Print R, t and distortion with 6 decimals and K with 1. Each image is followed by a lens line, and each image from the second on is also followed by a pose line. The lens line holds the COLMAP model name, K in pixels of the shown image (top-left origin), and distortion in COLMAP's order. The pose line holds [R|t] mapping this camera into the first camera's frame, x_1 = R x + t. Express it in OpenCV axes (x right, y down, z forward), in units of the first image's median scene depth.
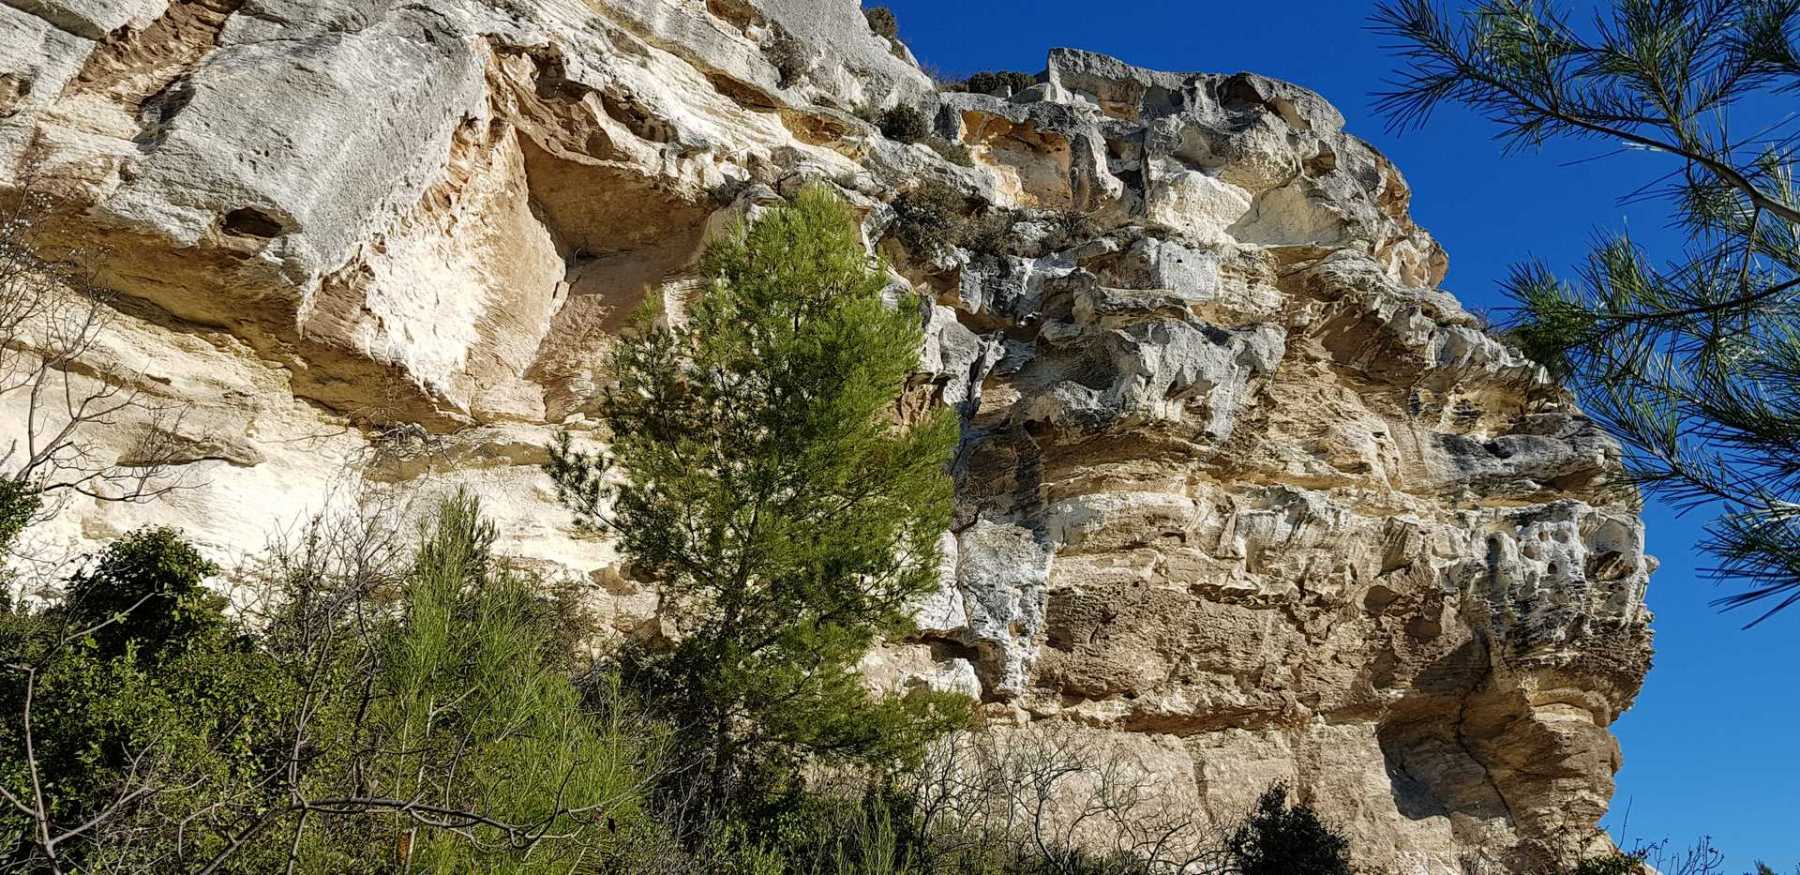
lens RADIAL K [[1358.0, 0, 892.2], [0, 1358.0, 389.9], [0, 0, 1]] dist [0.074316, -0.122401]
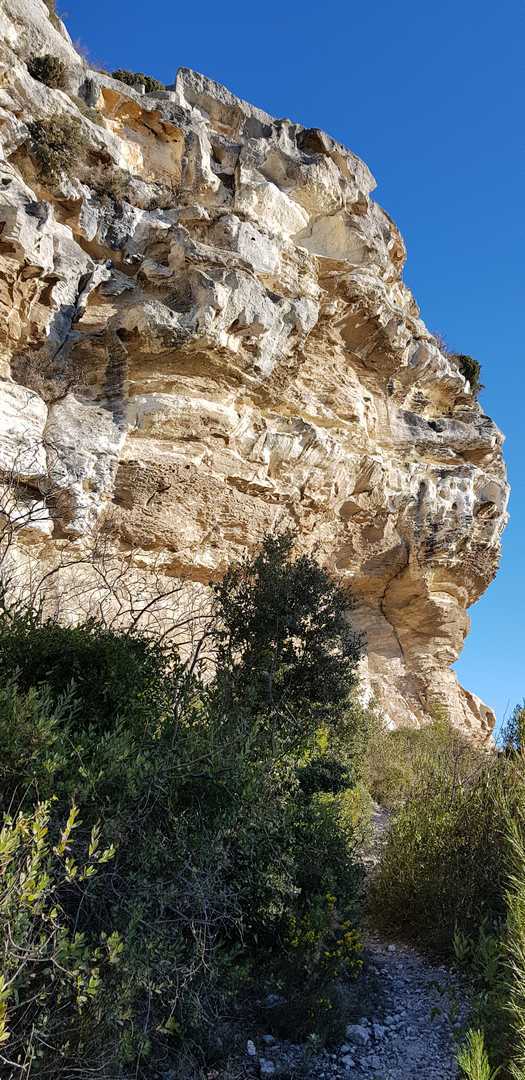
lens RADIAL K [[814.8, 0, 260.8], [0, 814.8, 523.3], [0, 0, 1]] dist [0.074316, -0.122401]
pose [[0.962287, 0.109422, 0.249061, 0.048599], [-0.144135, 0.981547, 0.125661, 0.074706], [-0.230715, -0.156820, 0.960301, 0.185370]]
